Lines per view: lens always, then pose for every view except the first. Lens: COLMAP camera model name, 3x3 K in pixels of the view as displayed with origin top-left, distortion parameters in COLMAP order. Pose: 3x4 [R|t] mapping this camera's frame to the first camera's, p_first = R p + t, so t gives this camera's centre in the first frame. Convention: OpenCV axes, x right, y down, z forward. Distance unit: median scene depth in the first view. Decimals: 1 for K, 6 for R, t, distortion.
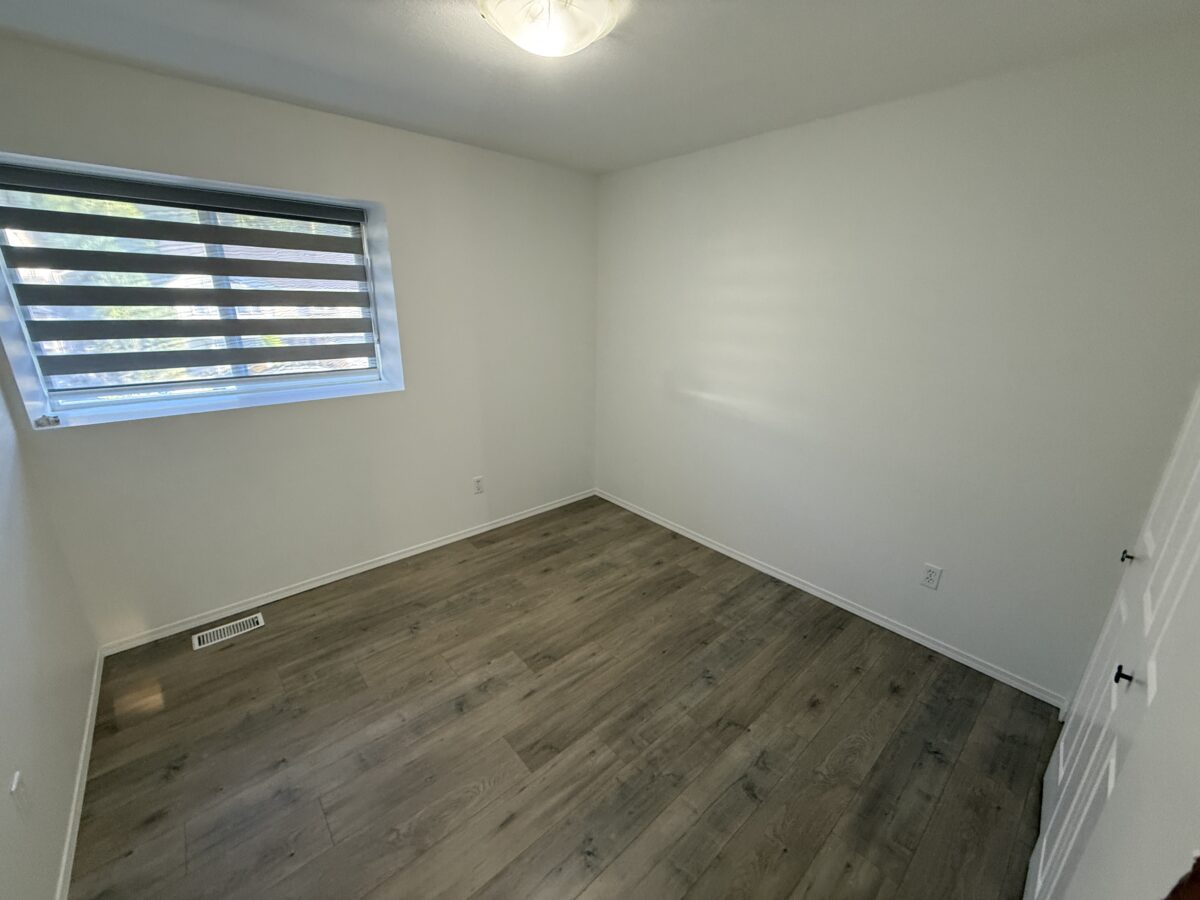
lens RADIAL K [[480.8, 0, 573.9], [0, 480.8, 461.7], [0, 0, 1]] dist [0.002160, -0.000888]
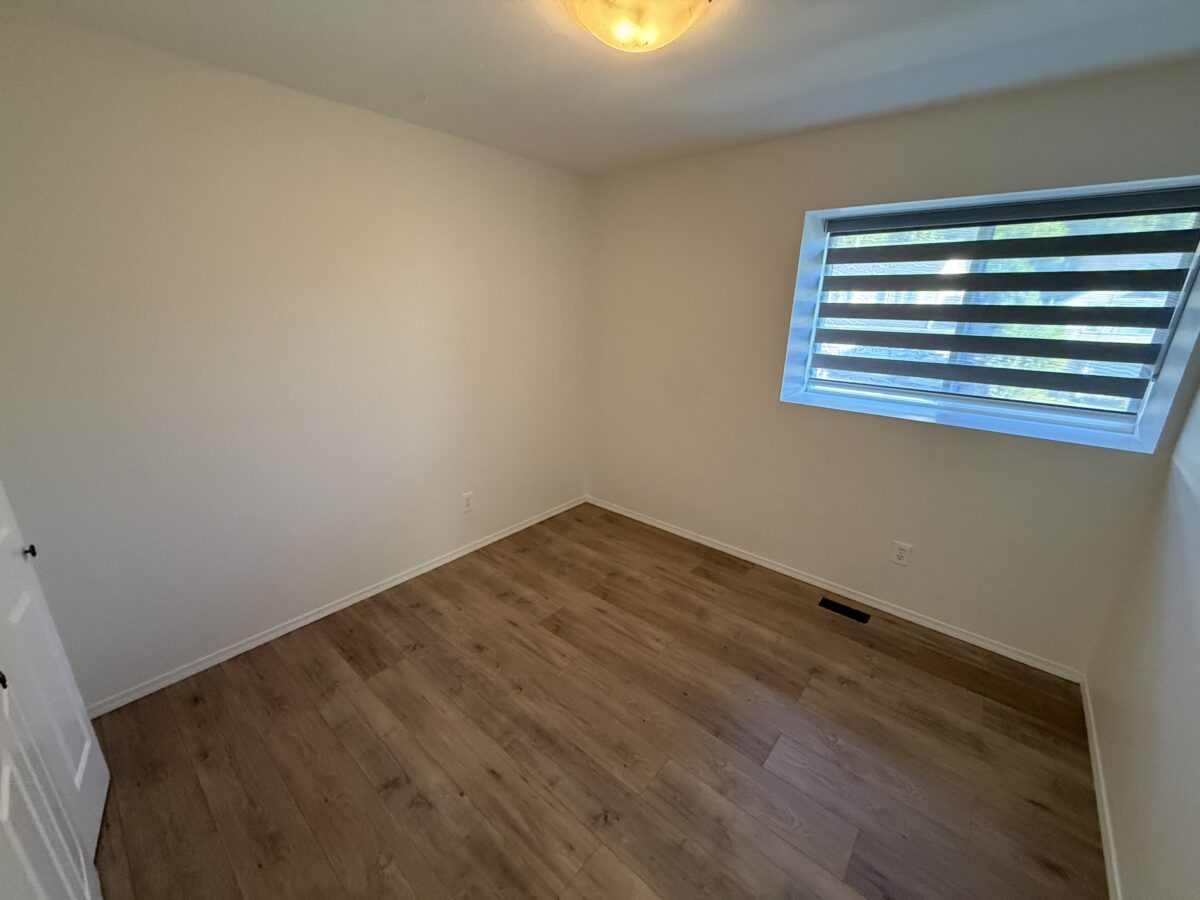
lens RADIAL K [[480.8, 0, 587.0], [0, 480.8, 451.4], [0, 0, 1]] dist [0.002160, -0.000888]
pose [[0.140511, 0.281513, -0.949214, 0.925446], [-0.332889, 0.916343, 0.222488, -0.230635], [0.932438, 0.284721, 0.222469, 0.761674]]
